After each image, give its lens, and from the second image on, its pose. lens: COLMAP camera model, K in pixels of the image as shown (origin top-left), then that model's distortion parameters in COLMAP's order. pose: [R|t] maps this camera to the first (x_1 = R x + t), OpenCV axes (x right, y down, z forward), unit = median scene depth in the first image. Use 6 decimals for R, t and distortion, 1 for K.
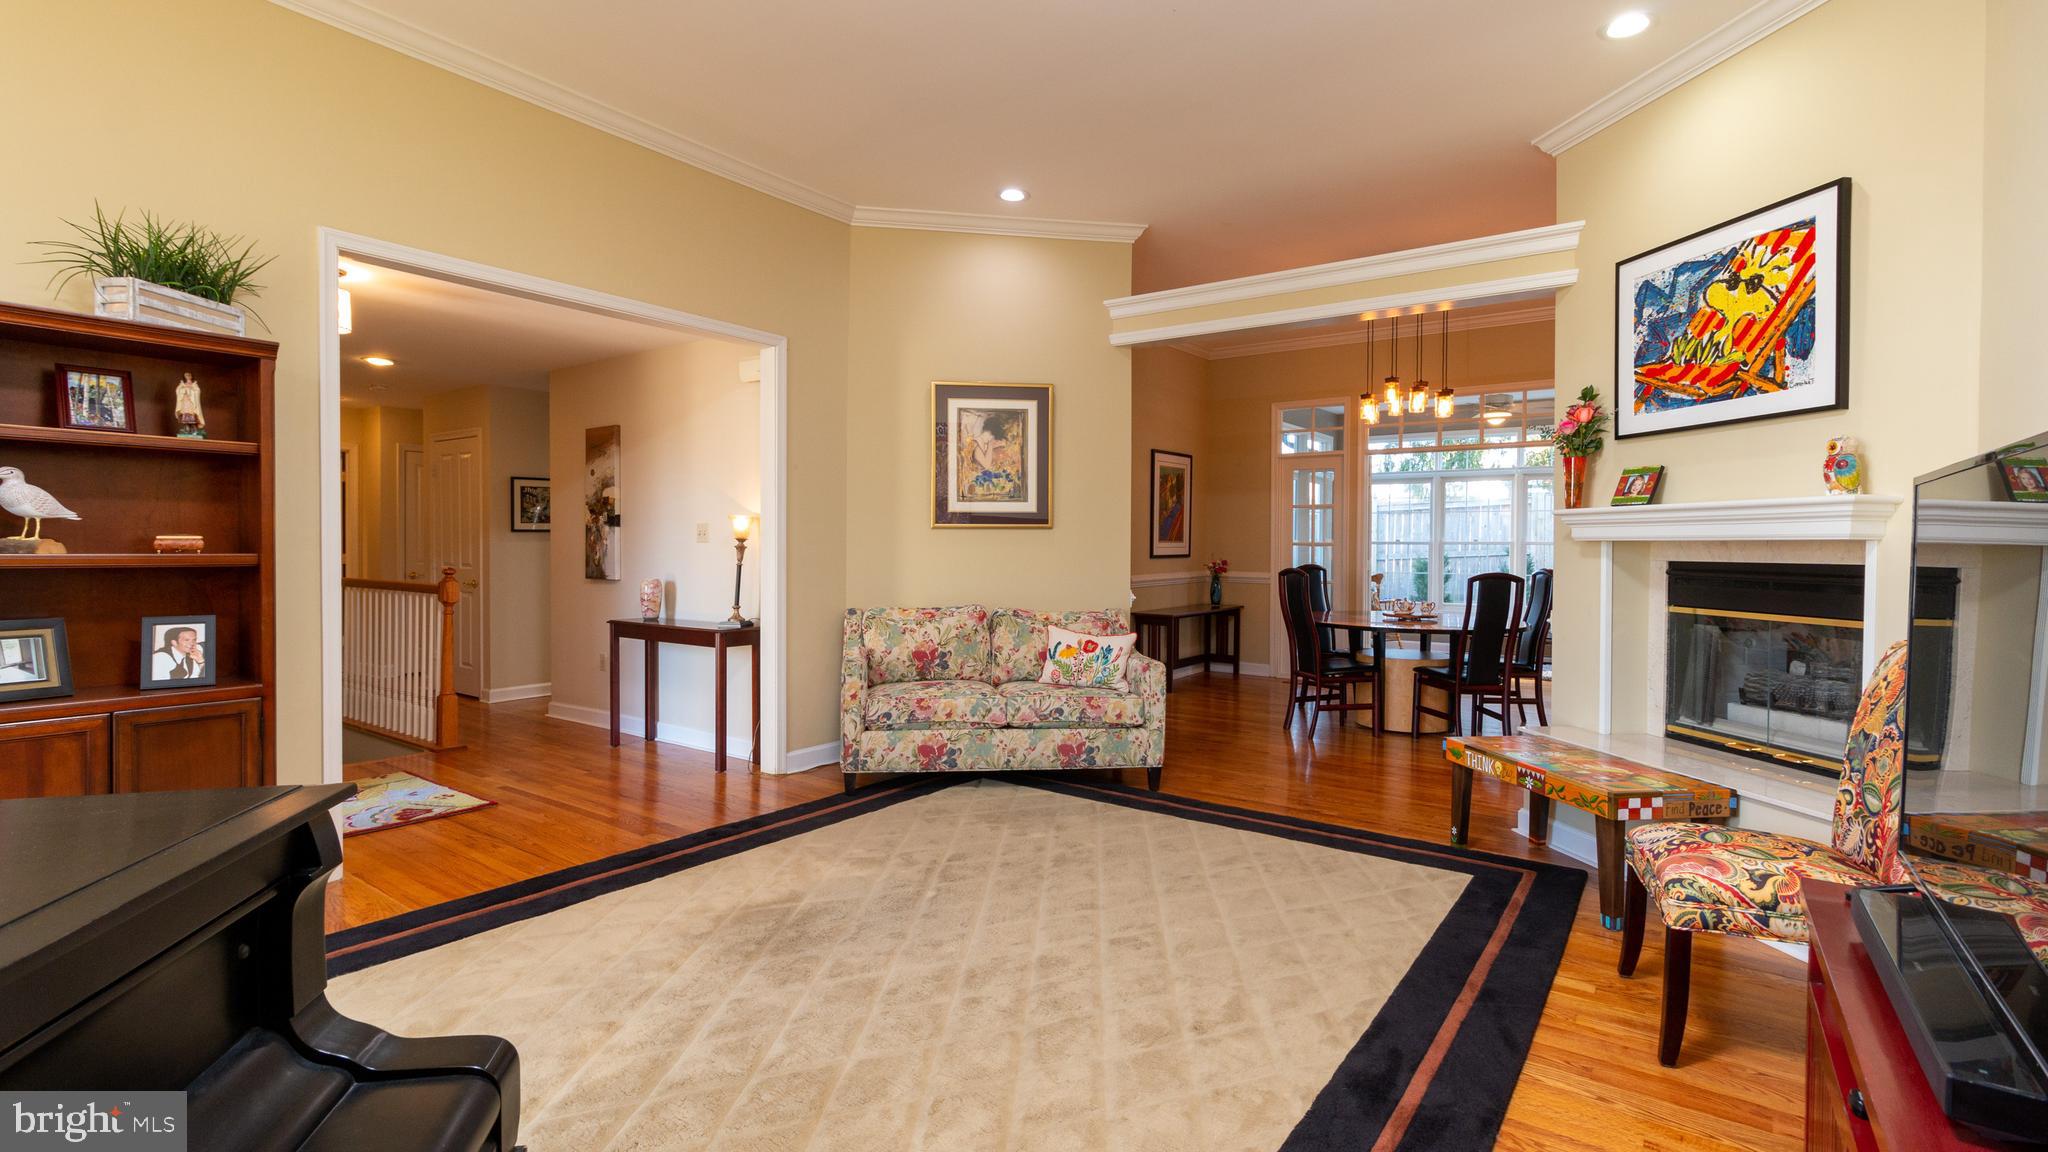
lens RADIAL K [[929.7, 0, 1025.9], [0, 929.7, 562.8], [0, 0, 1]] dist [-0.001614, 0.000853]
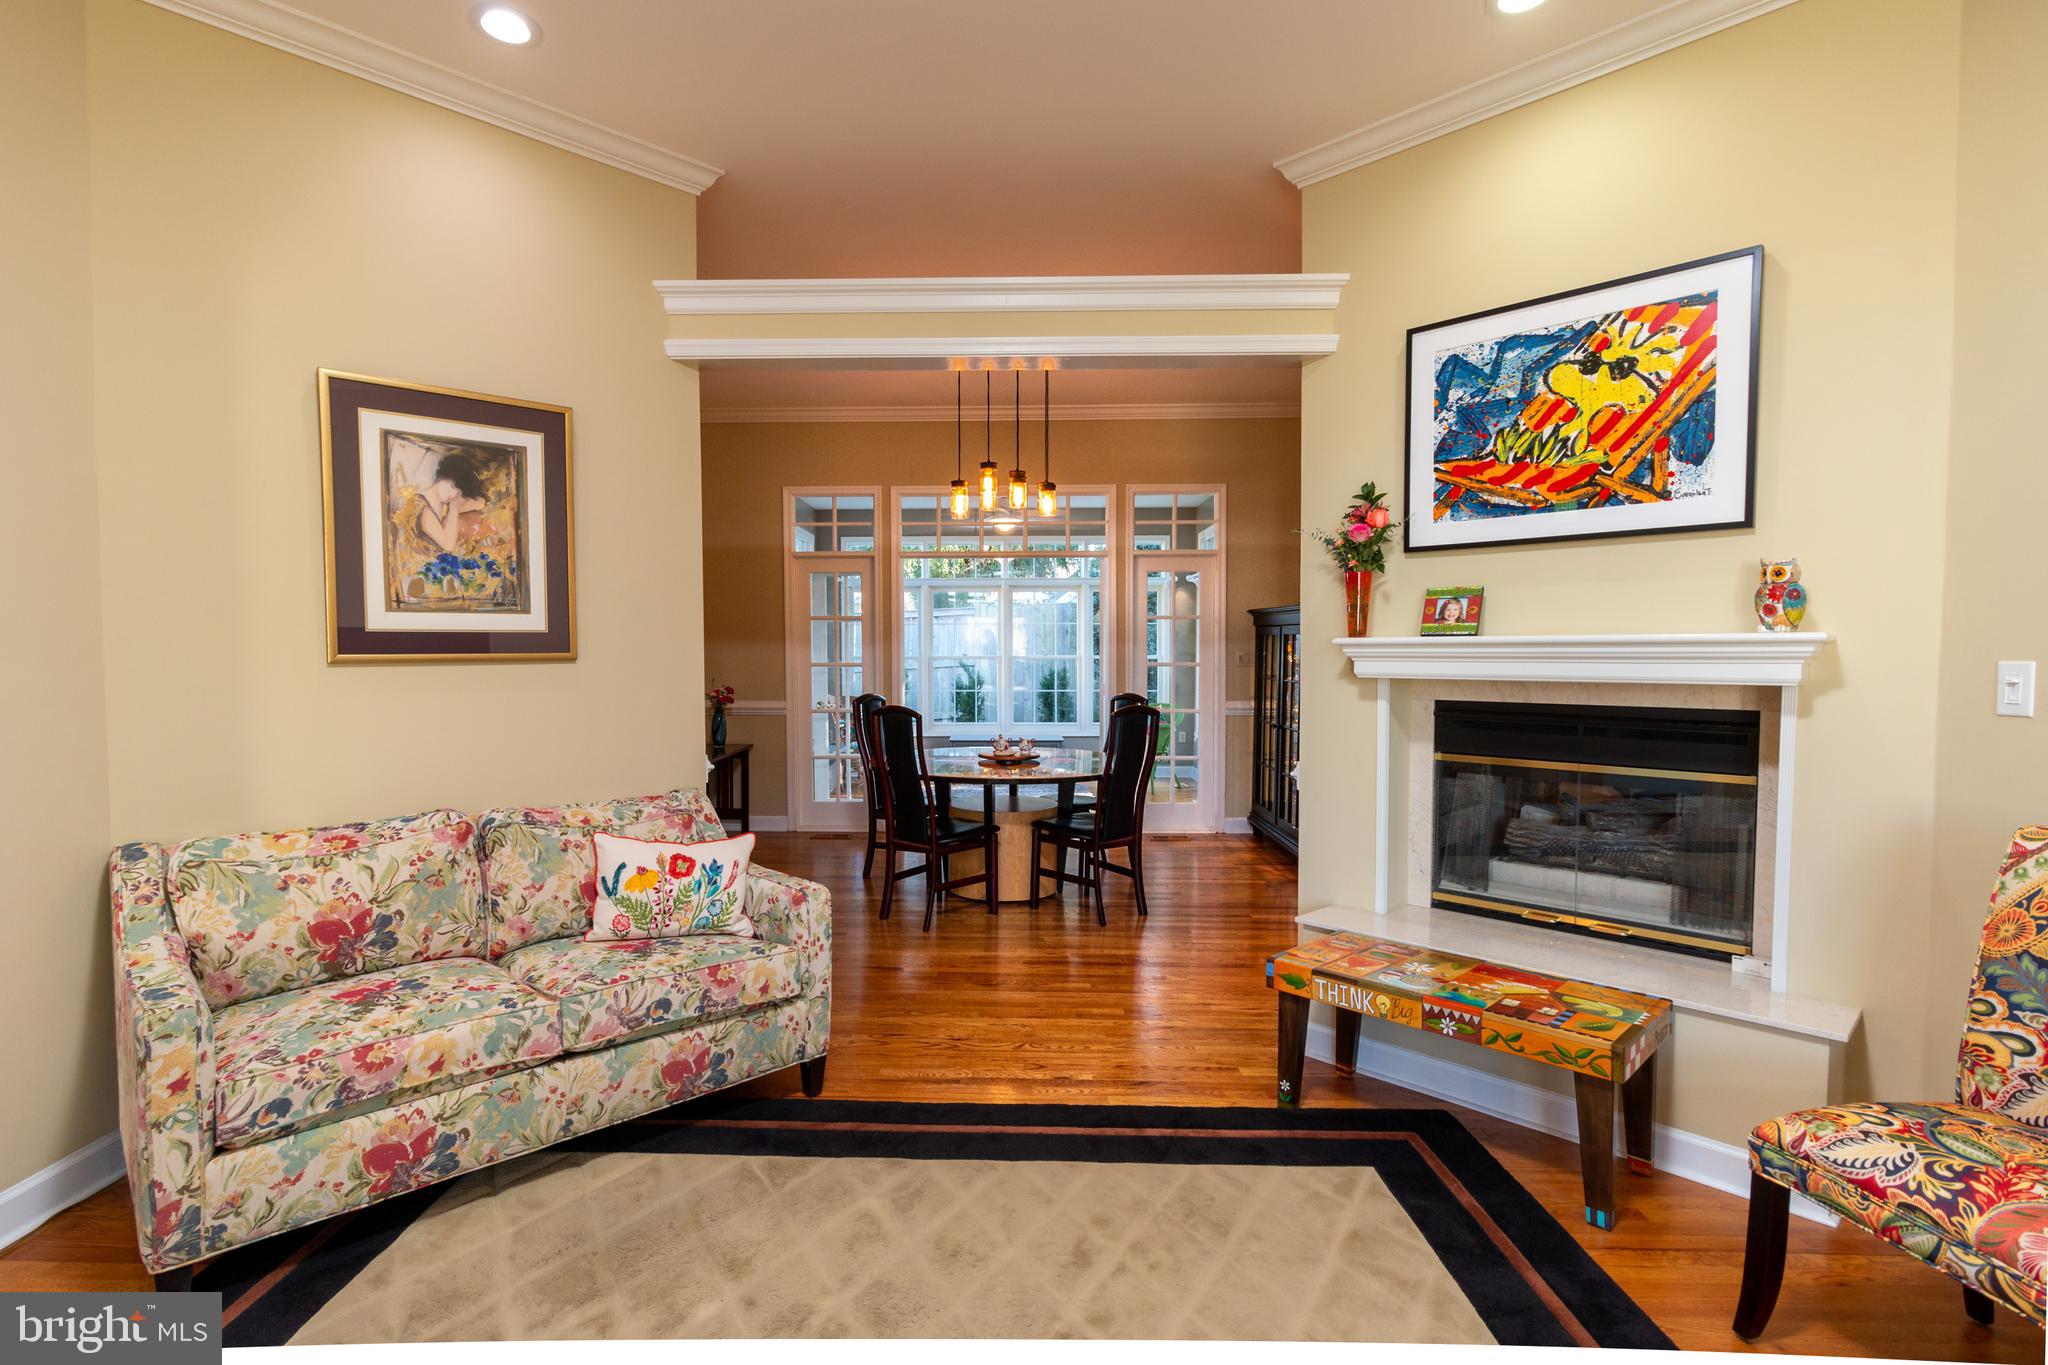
lens RADIAL K [[962.0, 0, 975.2], [0, 962.0, 695.3], [0, 0, 1]] dist [0.002276, -0.000388]
pose [[0.828699, -0.033371, 0.558700, -0.118993], [0.017795, 0.999287, 0.033293, -0.035707], [-0.559412, -0.017648, 0.828702, 0.426711]]
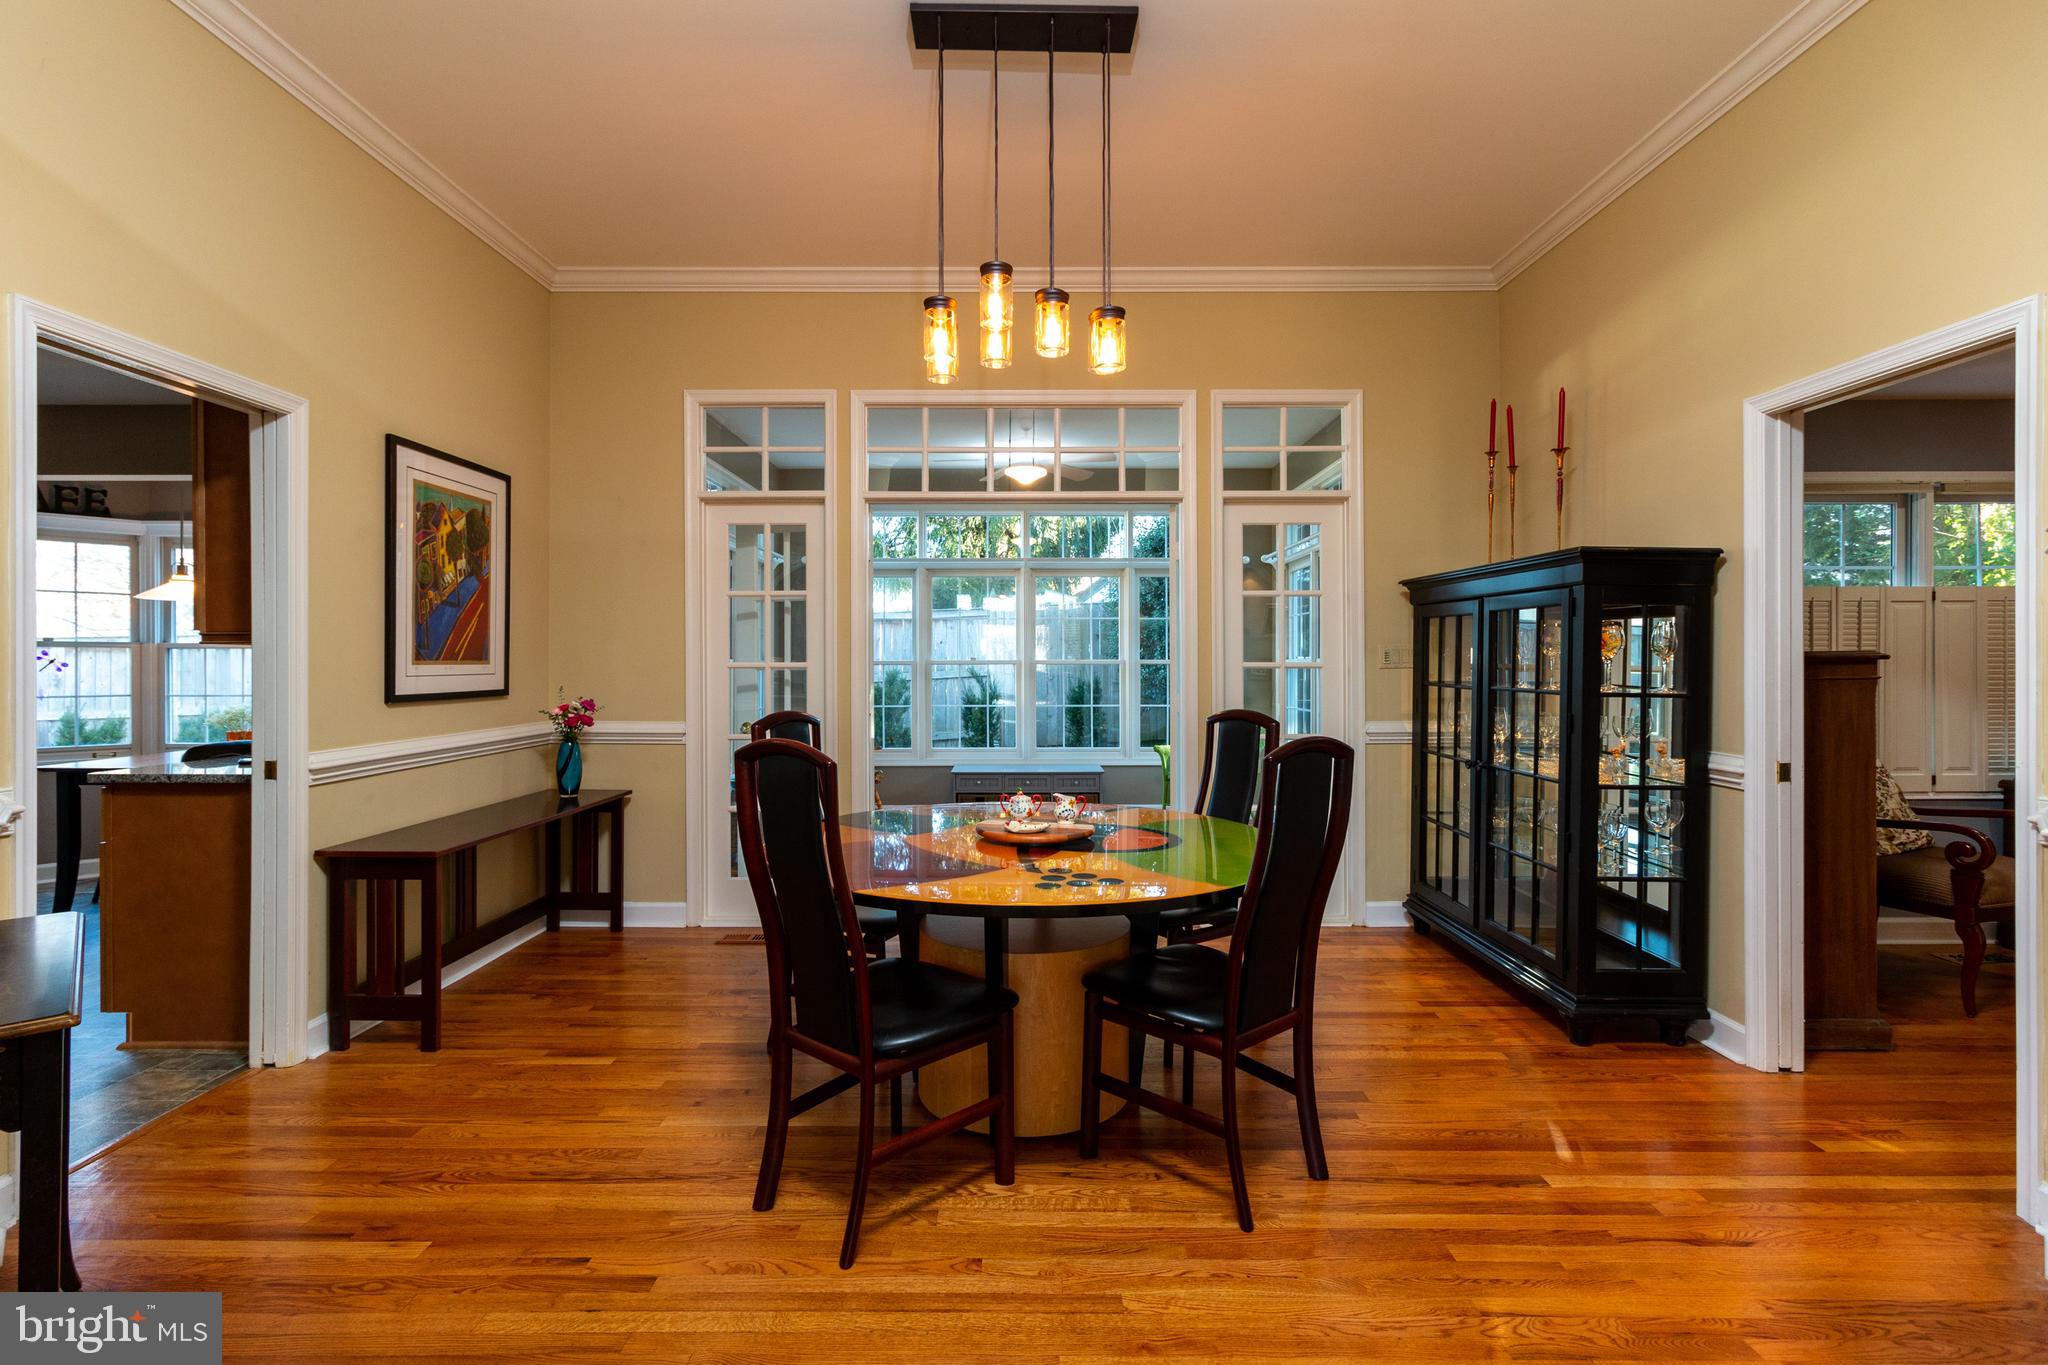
lens RADIAL K [[962.0, 0, 1013.5], [0, 962.0, 679.0], [0, 0, 1]] dist [0.002276, -0.000388]
pose [[0.817224, -0.014736, 0.576132, 0.202192], [0.017994, 0.999838, 0.000050, -0.018335], [-0.576039, 0.010326, 0.817357, 0.877374]]
